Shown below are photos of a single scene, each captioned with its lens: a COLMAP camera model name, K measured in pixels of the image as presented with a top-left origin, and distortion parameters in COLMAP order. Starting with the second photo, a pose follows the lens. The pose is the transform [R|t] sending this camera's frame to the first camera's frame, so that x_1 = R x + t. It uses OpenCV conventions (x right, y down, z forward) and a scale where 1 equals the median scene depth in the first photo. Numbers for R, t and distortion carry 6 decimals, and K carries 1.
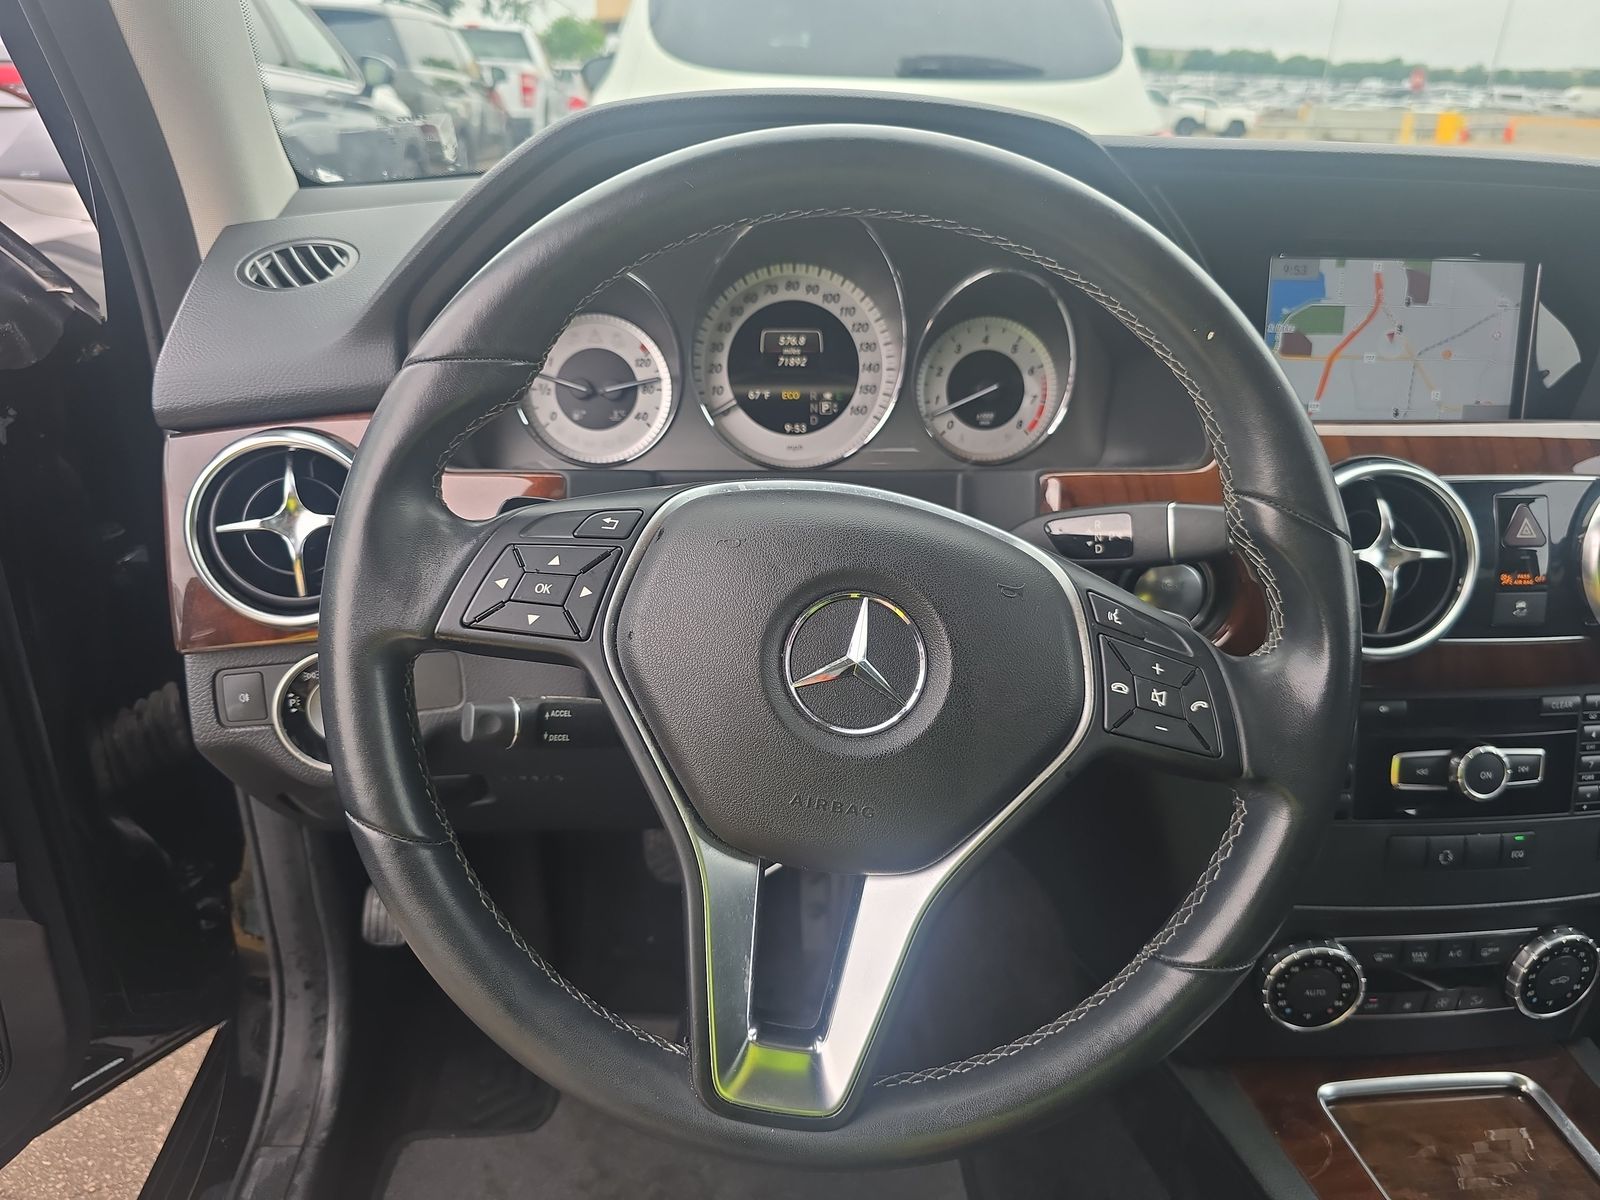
lens RADIAL K [[1078.7, 0, 800.0], [0, 1078.7, 600.0], [0, 0, 1]] dist [0.032905, -0.029471]
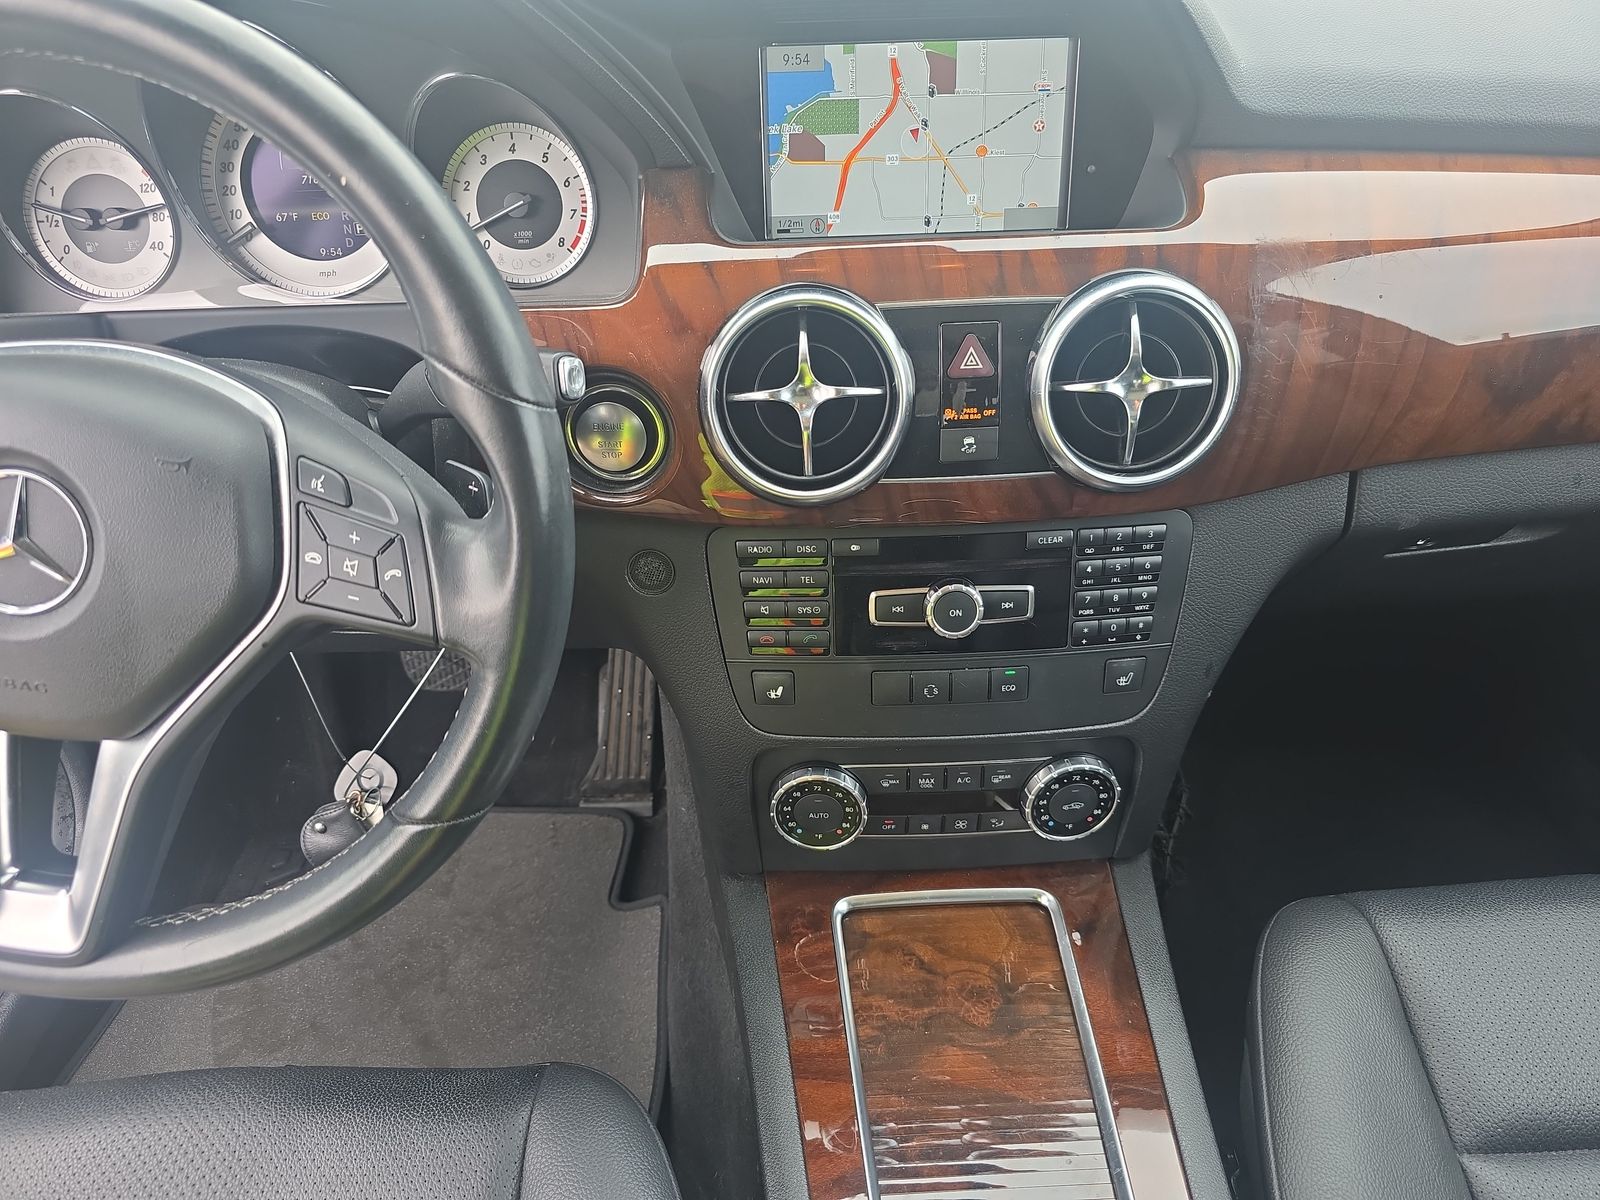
lens RADIAL K [[1078.7, 0, 800.0], [0, 1078.7, 600.0], [0, 0, 1]] dist [0.032905, -0.029471]
pose [[0.996498, -0.003491, -0.083544, 0.506603], [0.020301, 0.979335, 0.201223, -0.044460], [0.081115, -0.202214, 0.975976, 0.033229]]
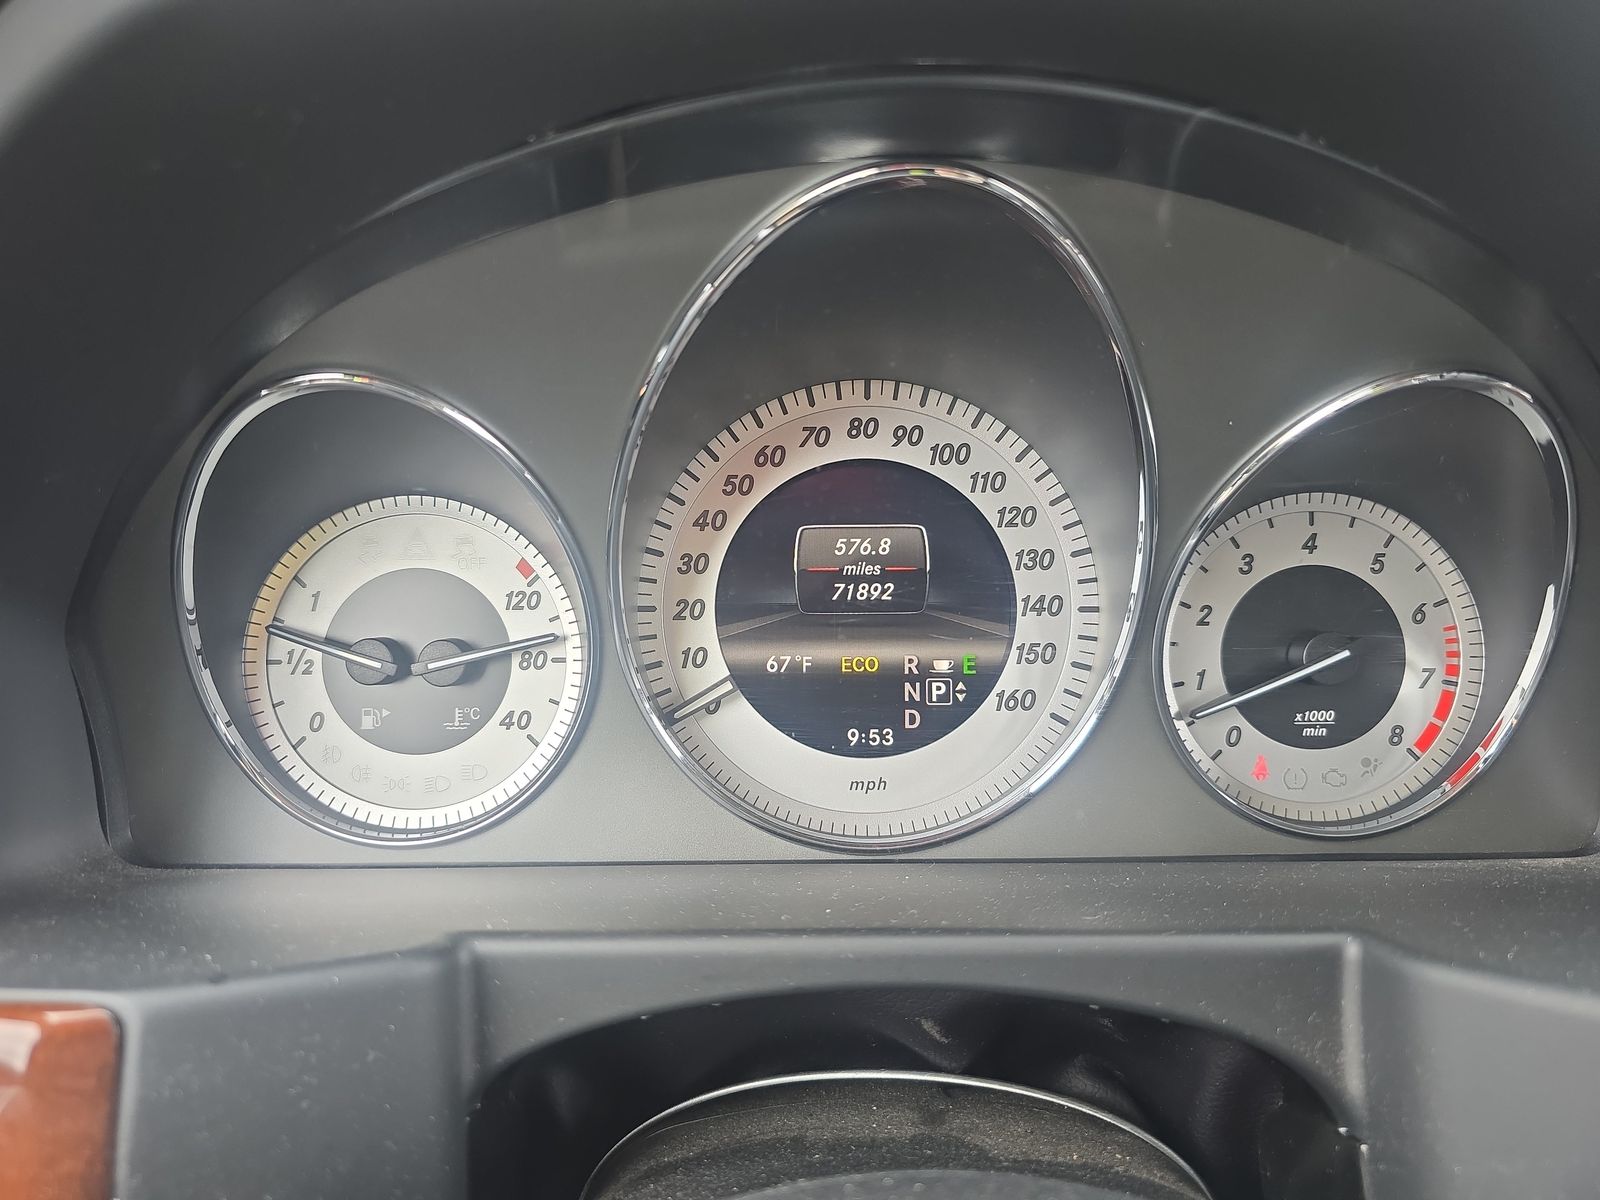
lens RADIAL K [[1078.7, 0, 800.0], [0, 1078.7, 600.0], [0, 0, 1]] dist [0.032905, -0.029471]
pose [[0.996682, 0.000112, -0.081398, 0.003361], [-0.011411, 0.990317, -0.138356, -0.159163], [0.080594, 0.138826, 0.987032, 0.570083]]
